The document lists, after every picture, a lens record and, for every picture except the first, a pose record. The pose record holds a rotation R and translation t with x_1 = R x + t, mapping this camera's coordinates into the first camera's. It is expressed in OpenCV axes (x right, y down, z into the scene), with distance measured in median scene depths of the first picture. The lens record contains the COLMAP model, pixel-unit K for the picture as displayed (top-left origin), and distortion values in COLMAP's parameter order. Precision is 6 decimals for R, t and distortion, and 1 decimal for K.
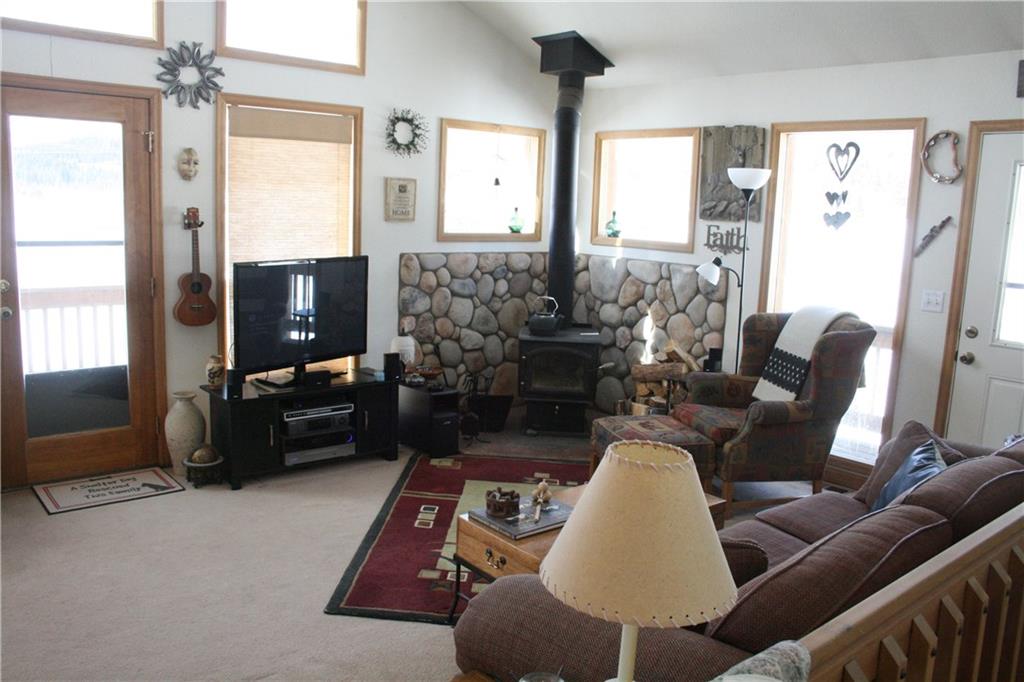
lens RADIAL K [[844.8, 0, 510.2], [0, 844.8, 341.4], [0, 0, 1]] dist [-0.158782, 0.140593]
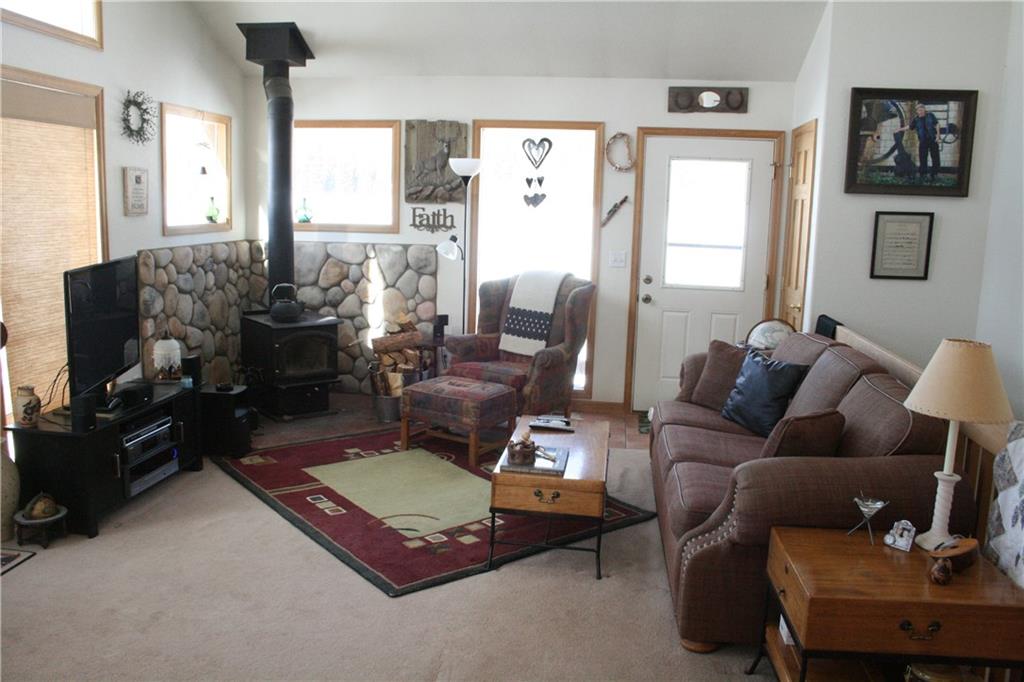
lens RADIAL K [[844.8, 0, 508.6], [0, 844.8, 340.1], [0, 0, 1]] dist [-0.158782, 0.140593]
pose [[0.744350, -0.127994, 0.655409, -0.466041], [0.109304, 0.991575, 0.069507, -0.028840], [-0.658783, 0.019902, 0.752069, 0.073057]]
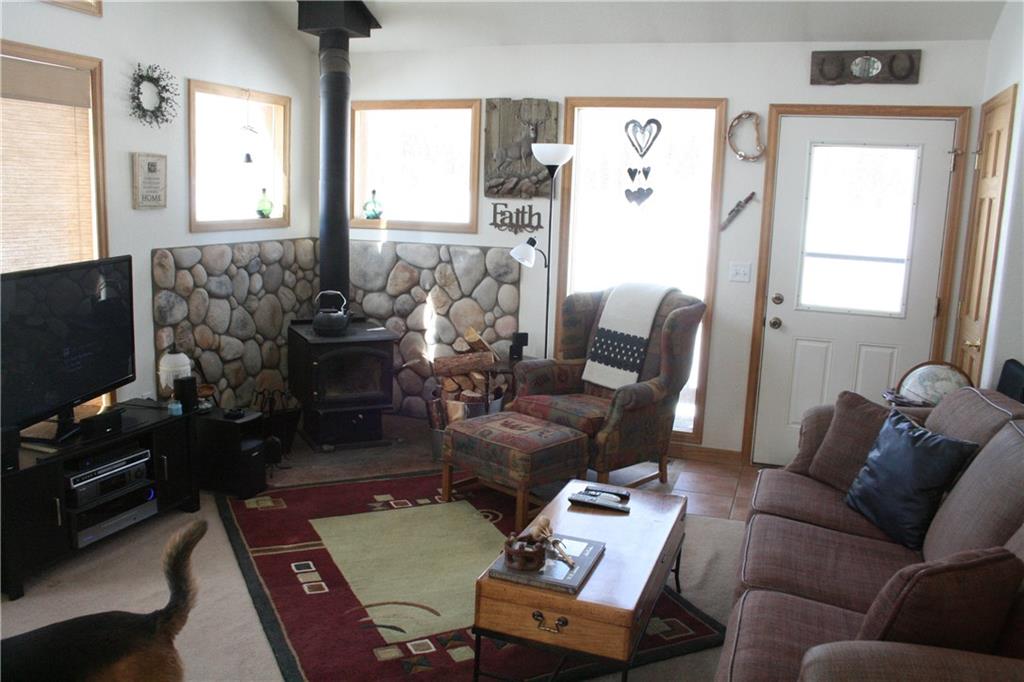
lens RADIAL K [[844.8, 0, 507.0], [0, 844.8, 339.6], [0, 0, 1]] dist [-0.158782, 0.140593]
pose [[0.870193, -0.094730, 0.483519, -0.242472], [0.079932, 0.995486, 0.051179, -0.035906], [-0.486184, -0.005887, 0.873837, 0.173745]]
